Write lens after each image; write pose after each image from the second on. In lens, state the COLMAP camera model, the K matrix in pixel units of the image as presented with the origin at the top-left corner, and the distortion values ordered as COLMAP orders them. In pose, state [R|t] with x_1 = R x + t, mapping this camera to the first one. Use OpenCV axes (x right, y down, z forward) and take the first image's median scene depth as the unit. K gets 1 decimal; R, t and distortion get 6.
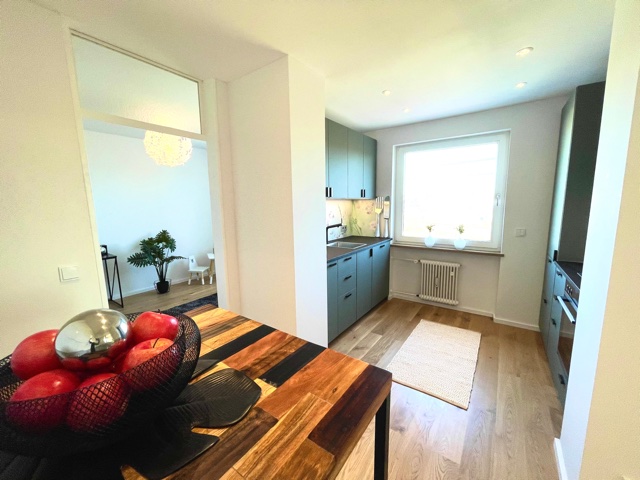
lens RADIAL K [[259.0, 0, 322.1], [0, 259.0, 239.3], [0, 0, 1]] dist [-0.002570, 0.000130]
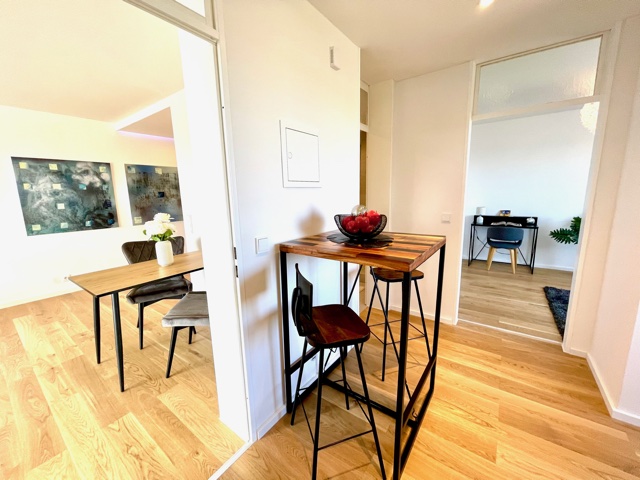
lens RADIAL K [[259.0, 0, 320.0], [0, 259.0, 237.6], [0, 0, 1]] dist [-0.002570, 0.000130]
pose [[-0.021161, 0.186283, -0.982268, 0.338003], [-0.120591, 0.974839, 0.187472, 0.013150], [0.992477, 0.122420, 0.001836, 0.073569]]
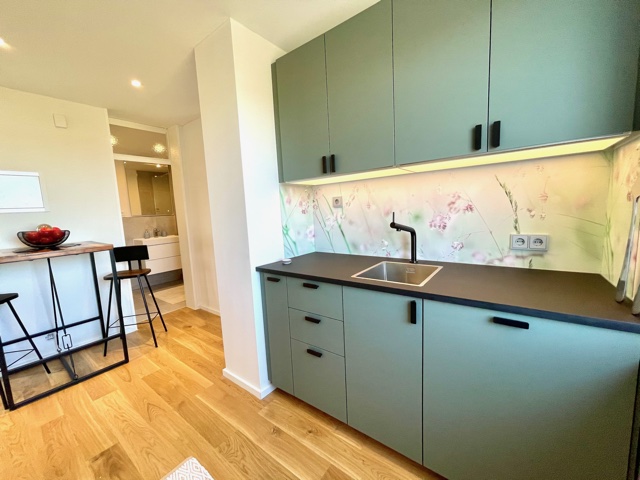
lens RADIAL K [[259.0, 0, 319.4], [0, 259.0, 241.2], [0, 0, 1]] dist [-0.002570, 0.000130]
pose [[-0.034189, 0.140257, -0.989525, 0.495814], [-0.092292, 0.985430, 0.142865, -0.076475], [0.995145, 0.096210, -0.020746, 0.810155]]
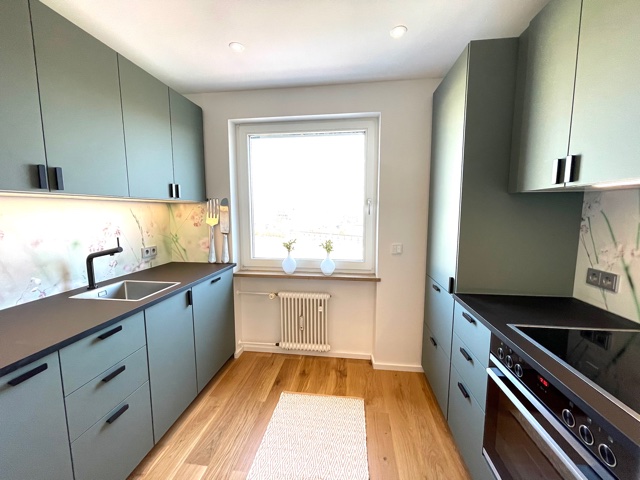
lens RADIAL K [[259.0, 0, 319.9], [0, 259.0, 240.5], [0, 0, 1]] dist [-0.002570, 0.000130]
pose [[0.885683, -0.038458, 0.462694, 0.172908], [0.051716, 0.998534, -0.015998, -0.043653], [-0.461400, 0.038098, 0.886374, 0.352096]]
